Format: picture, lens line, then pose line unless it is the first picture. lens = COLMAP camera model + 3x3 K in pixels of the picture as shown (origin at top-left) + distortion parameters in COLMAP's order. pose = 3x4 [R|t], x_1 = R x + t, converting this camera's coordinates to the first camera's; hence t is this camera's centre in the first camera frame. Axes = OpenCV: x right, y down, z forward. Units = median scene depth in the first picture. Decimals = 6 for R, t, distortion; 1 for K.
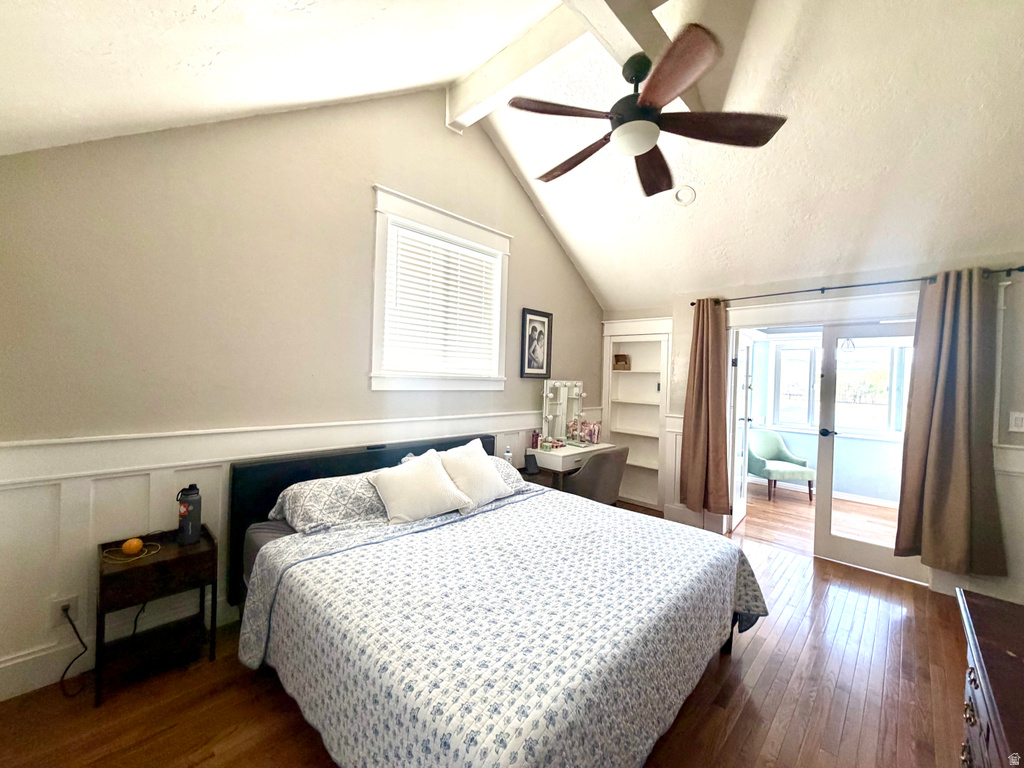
lens RADIAL K [[409.2, 0, 514.5], [0, 409.2, 382.5], [0, 0, 1]] dist [0.000616, -0.000100]
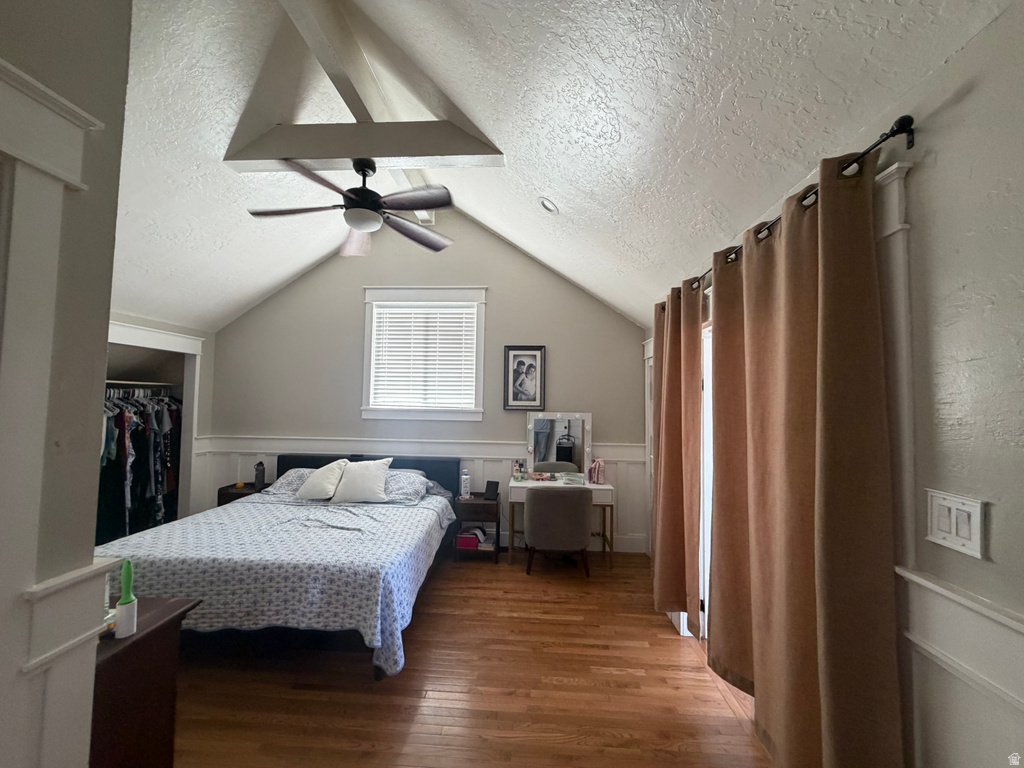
lens RADIAL K [[409.2, 0, 514.5], [0, 409.2, 382.5], [0, 0, 1]] dist [0.000616, -0.000100]
pose [[0.651303, -0.058283, -0.756576, 0.851752], [-0.006404, 0.996588, -0.082285, 0.005034], [0.758790, 0.058437, 0.648708, 0.315251]]
